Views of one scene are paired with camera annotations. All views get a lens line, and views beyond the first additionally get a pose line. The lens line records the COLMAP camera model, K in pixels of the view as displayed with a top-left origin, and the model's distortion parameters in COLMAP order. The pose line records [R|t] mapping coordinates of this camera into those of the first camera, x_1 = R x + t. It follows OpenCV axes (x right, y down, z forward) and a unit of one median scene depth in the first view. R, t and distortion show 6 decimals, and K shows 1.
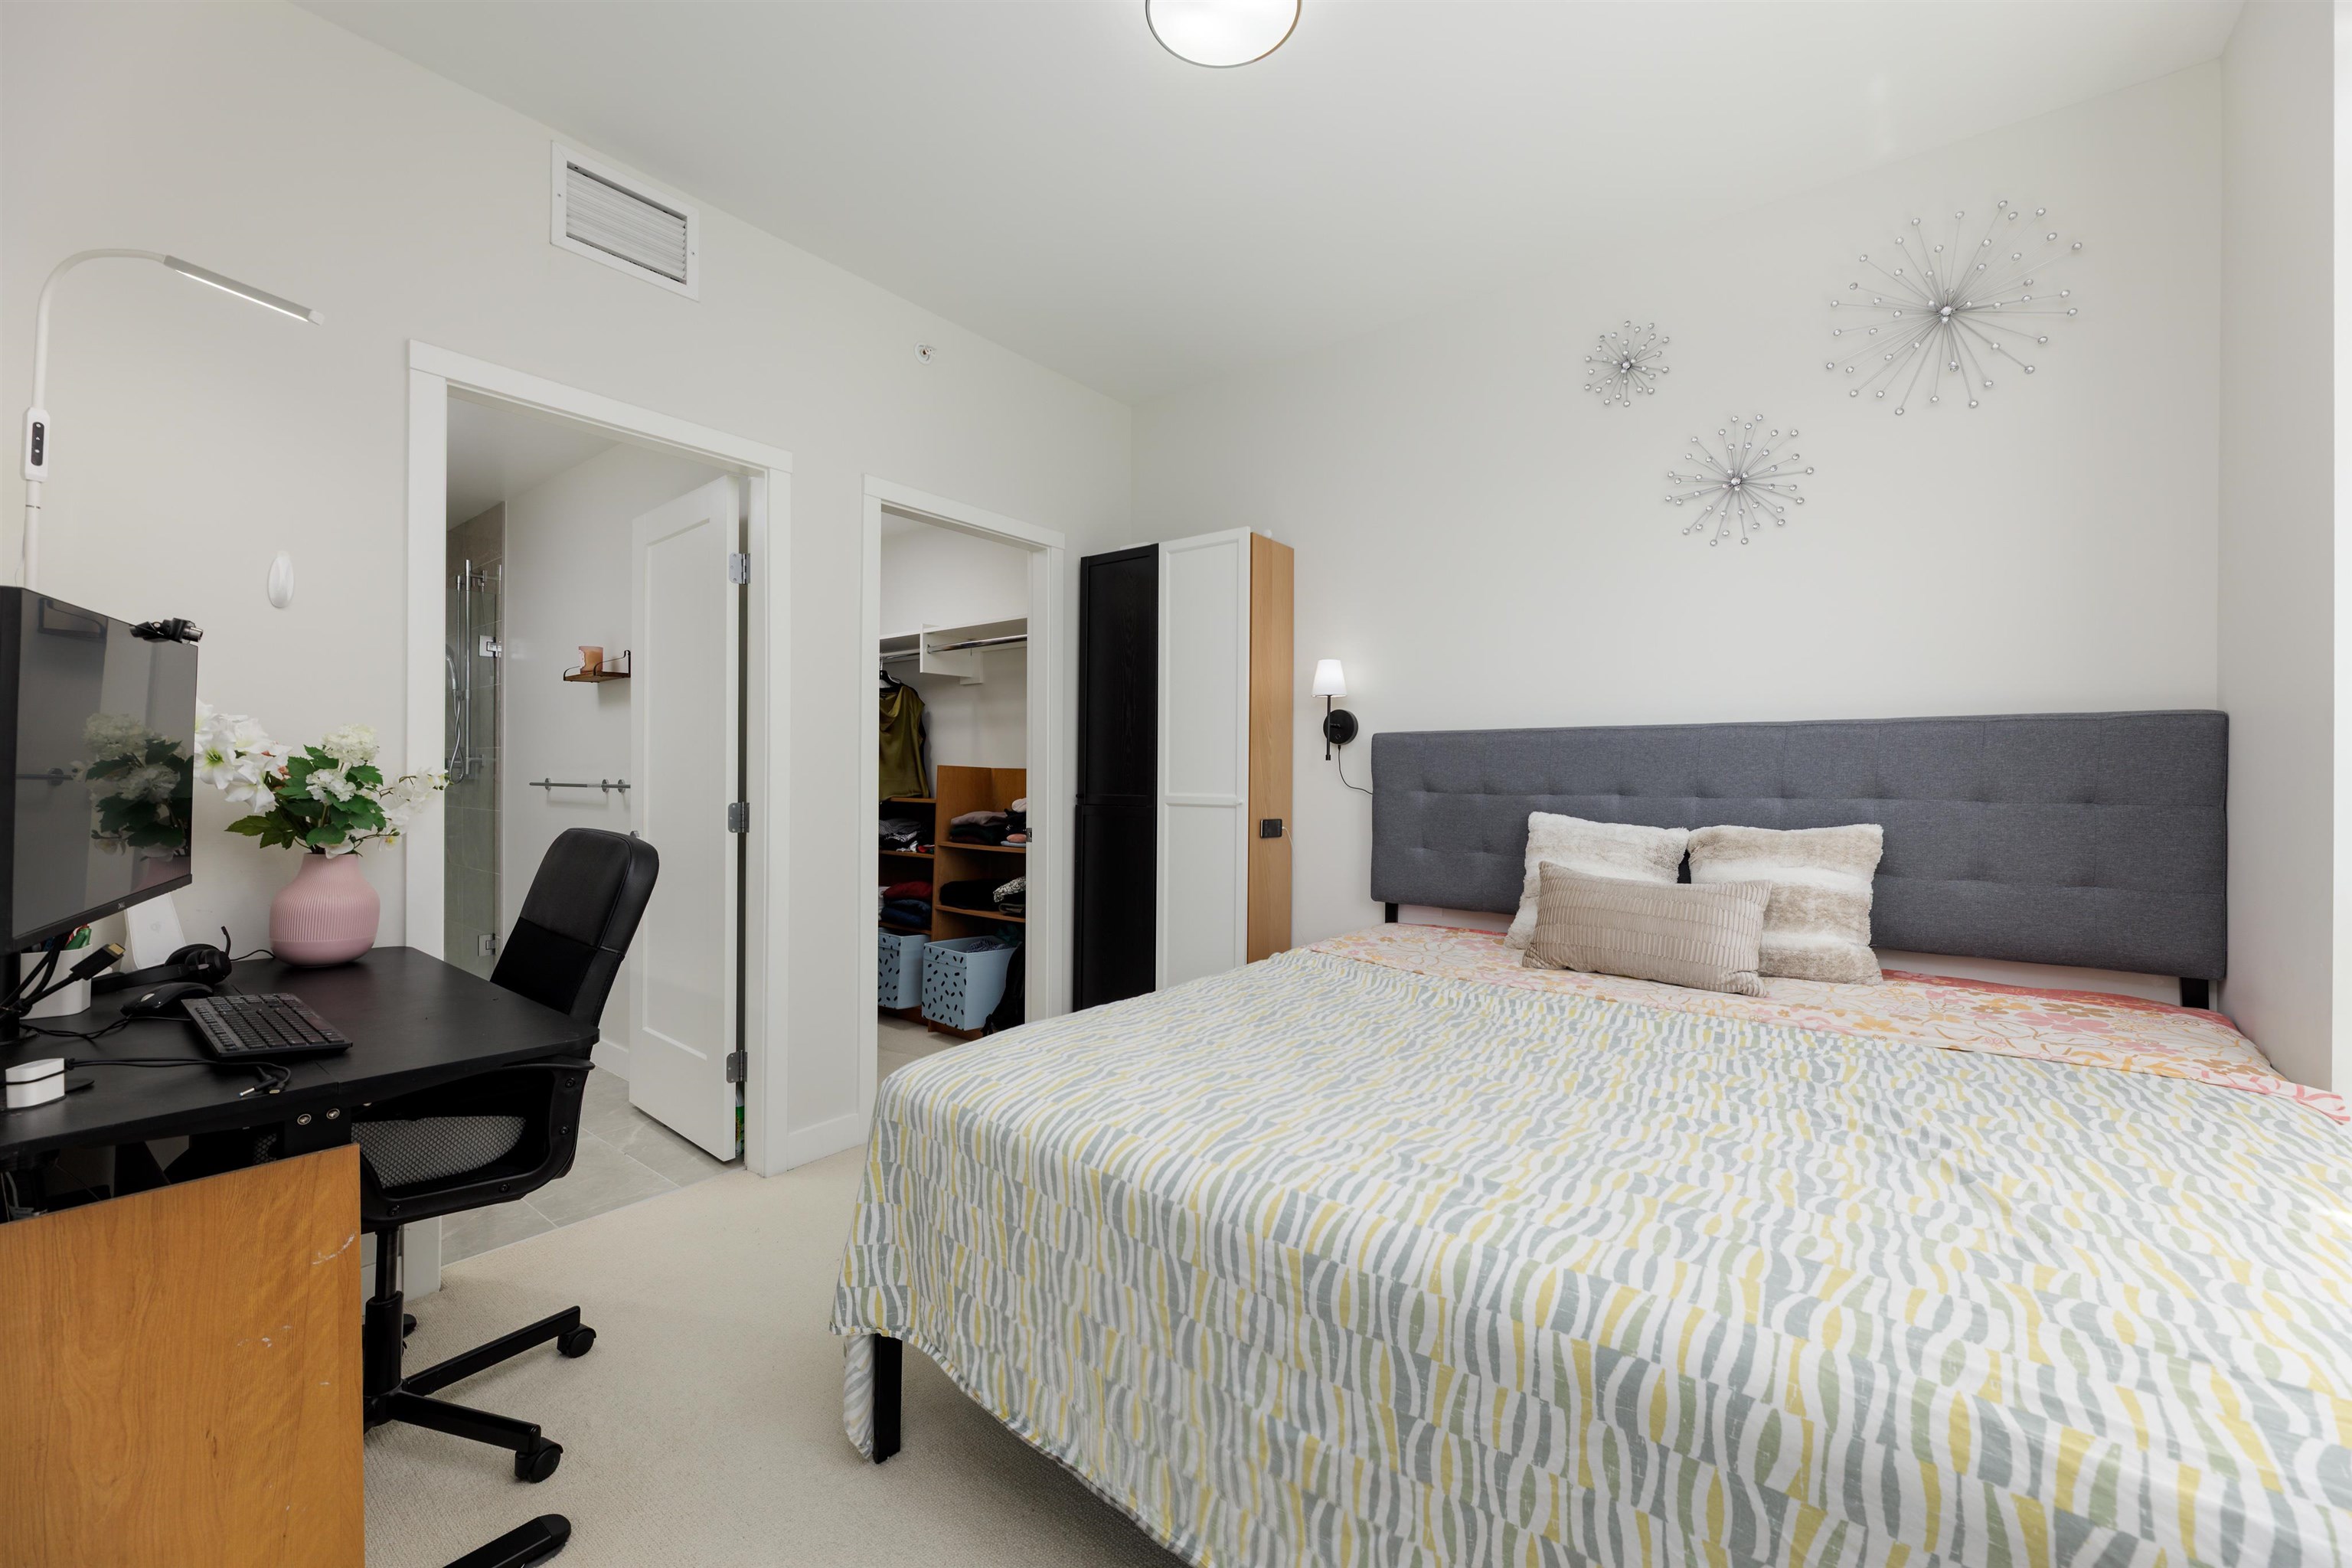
lens RADIAL K [[931.3, 0, 1176.6], [0, 931.3, 769.8], [0, 0, 1]] dist [-0.001493, -0.000025]
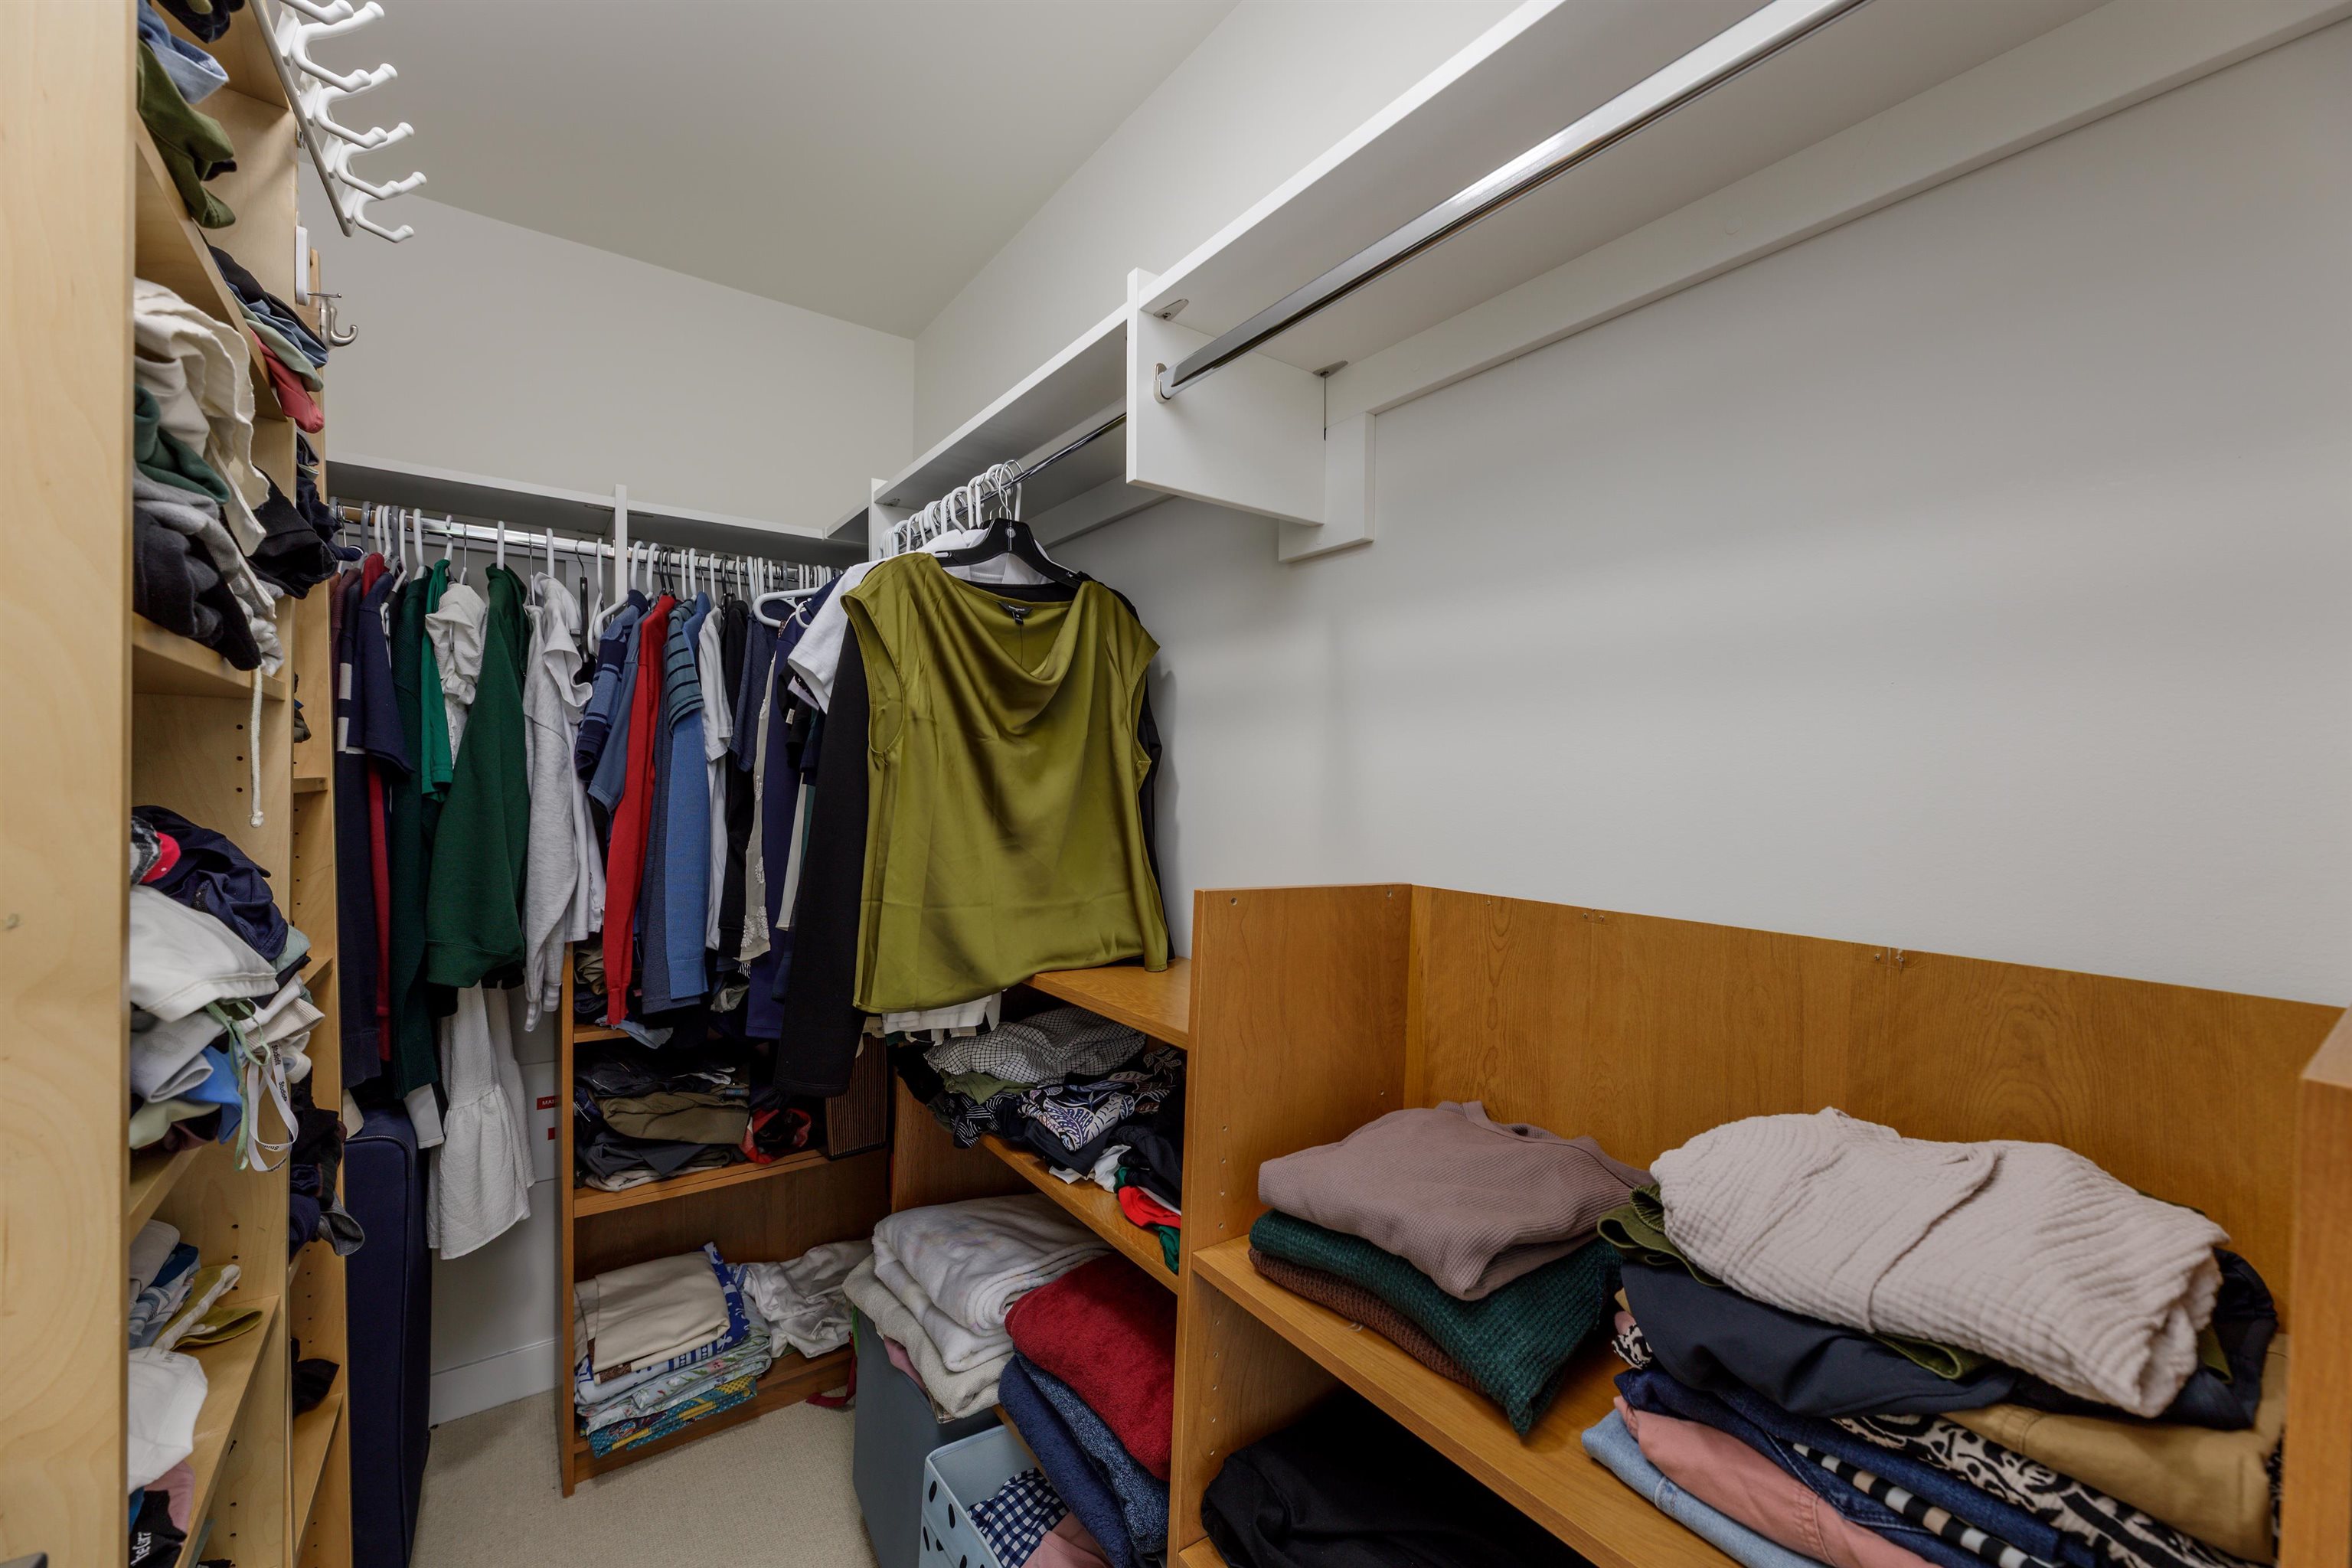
lens RADIAL K [[931.3, 0, 1175.1], [0, 931.3, 787.8], [0, 0, 1]] dist [-0.001493, -0.000025]
pose [[0.957760, 0.002755, -0.287556, -0.189607], [-0.002898, 0.999996, -0.000069, -0.025006], [0.287555, 0.000900, 0.957764, 0.756333]]
